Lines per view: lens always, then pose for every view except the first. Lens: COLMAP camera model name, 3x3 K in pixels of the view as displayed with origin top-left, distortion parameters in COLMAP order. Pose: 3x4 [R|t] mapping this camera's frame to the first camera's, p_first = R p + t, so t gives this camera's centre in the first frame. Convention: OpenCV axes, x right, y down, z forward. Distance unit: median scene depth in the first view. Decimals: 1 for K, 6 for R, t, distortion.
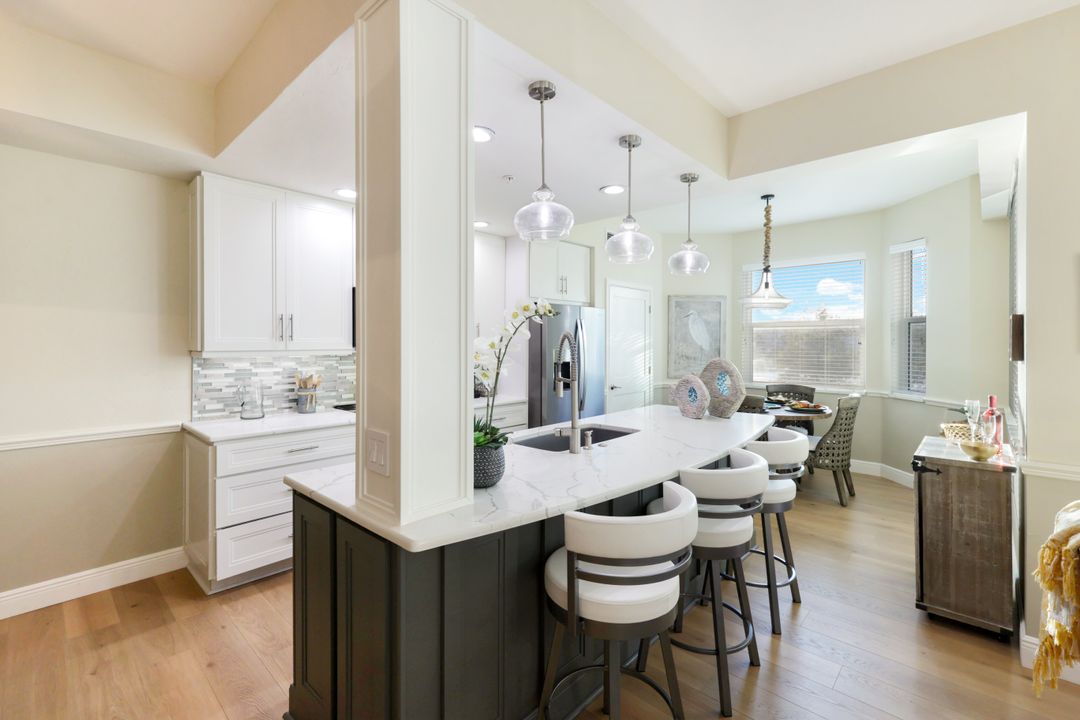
lens RADIAL K [[477.1, 0, 536.0], [0, 477.1, 346.7], [0, 0, 1]] dist [0.004889, 0.001688]
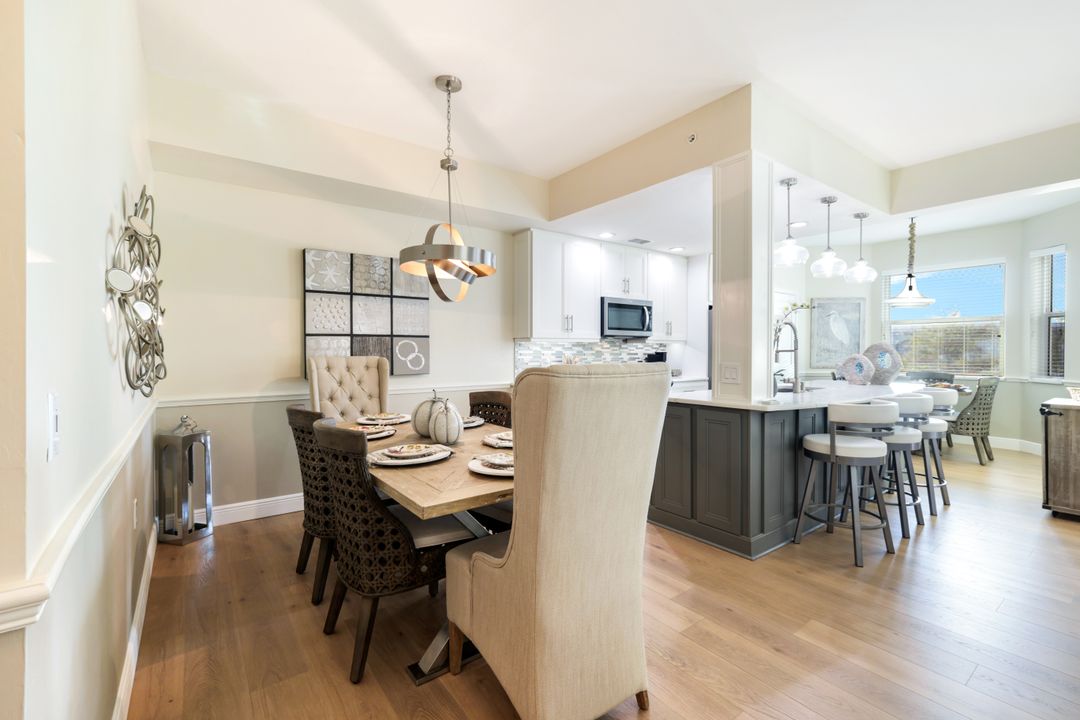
lens RADIAL K [[477.1, 0, 530.0], [0, 477.1, 356.8], [0, 0, 1]] dist [0.004889, 0.001688]
pose [[0.983666, 0.001175, -0.179999, -0.282502], [-0.000457, 0.999992, 0.004029, 0.047705], [0.180002, -0.003880, 0.983659, -0.425058]]
